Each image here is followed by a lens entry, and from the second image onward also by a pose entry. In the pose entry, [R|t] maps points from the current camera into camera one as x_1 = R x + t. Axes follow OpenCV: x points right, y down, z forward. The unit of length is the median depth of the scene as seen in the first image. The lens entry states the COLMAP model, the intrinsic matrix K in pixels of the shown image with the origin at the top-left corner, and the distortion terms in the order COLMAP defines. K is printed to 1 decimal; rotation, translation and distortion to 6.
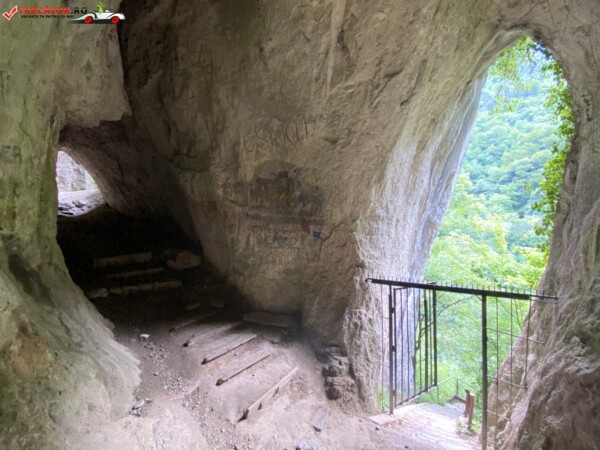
lens RADIAL K [[242.4, 0, 304.7], [0, 242.4, 226.3], [0, 0, 1]] dist [-0.014940, -0.007660]
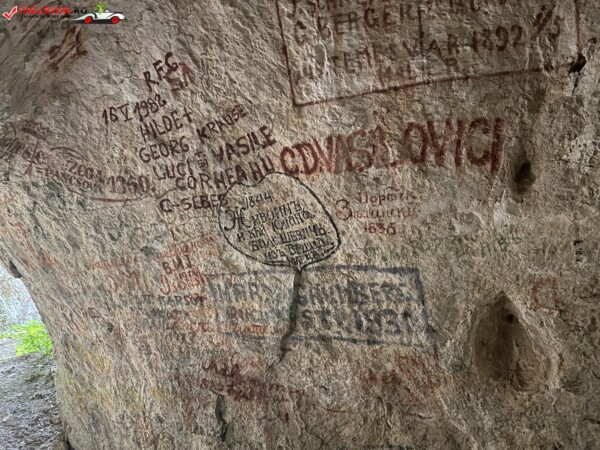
lens RADIAL K [[455.9, 0, 301.2], [0, 455.9, 225.1], [0, 0, 1]] dist [0.034157, -0.030507]
pose [[0.999222, 0.029464, 0.026214, -1.443736], [-0.019969, 0.951193, -0.307949, -0.373149], [-0.034008, 0.307186, 0.951042, 1.214202]]
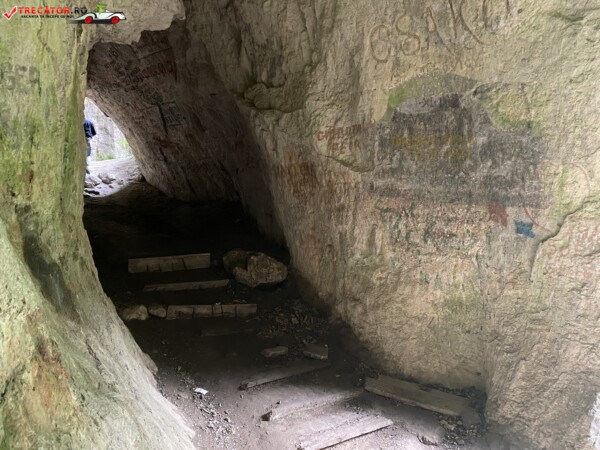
lens RADIAL K [[455.9, 0, 297.1], [0, 455.9, 222.4], [0, 0, 1]] dist [0.034157, -0.030507]
pose [[0.935843, 0.016858, -0.352014, -0.047819], [-0.017113, 0.999851, 0.002388, 0.030639], [0.352002, 0.003789, 0.935992, 0.027533]]
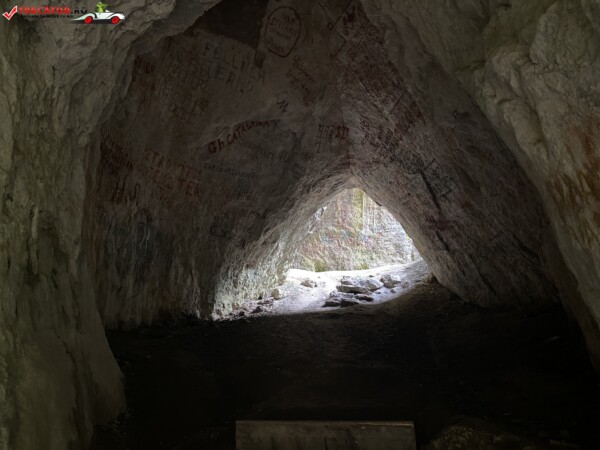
lens RADIAL K [[455.9, 0, 295.5], [0, 455.9, 221.0], [0, 0, 1]] dist [0.034157, -0.030507]
pose [[0.436897, -0.196403, -0.877808, -0.278670], [-0.018168, 0.973746, -0.226910, 0.019320], [0.899328, 0.115084, 0.421859, 0.794351]]
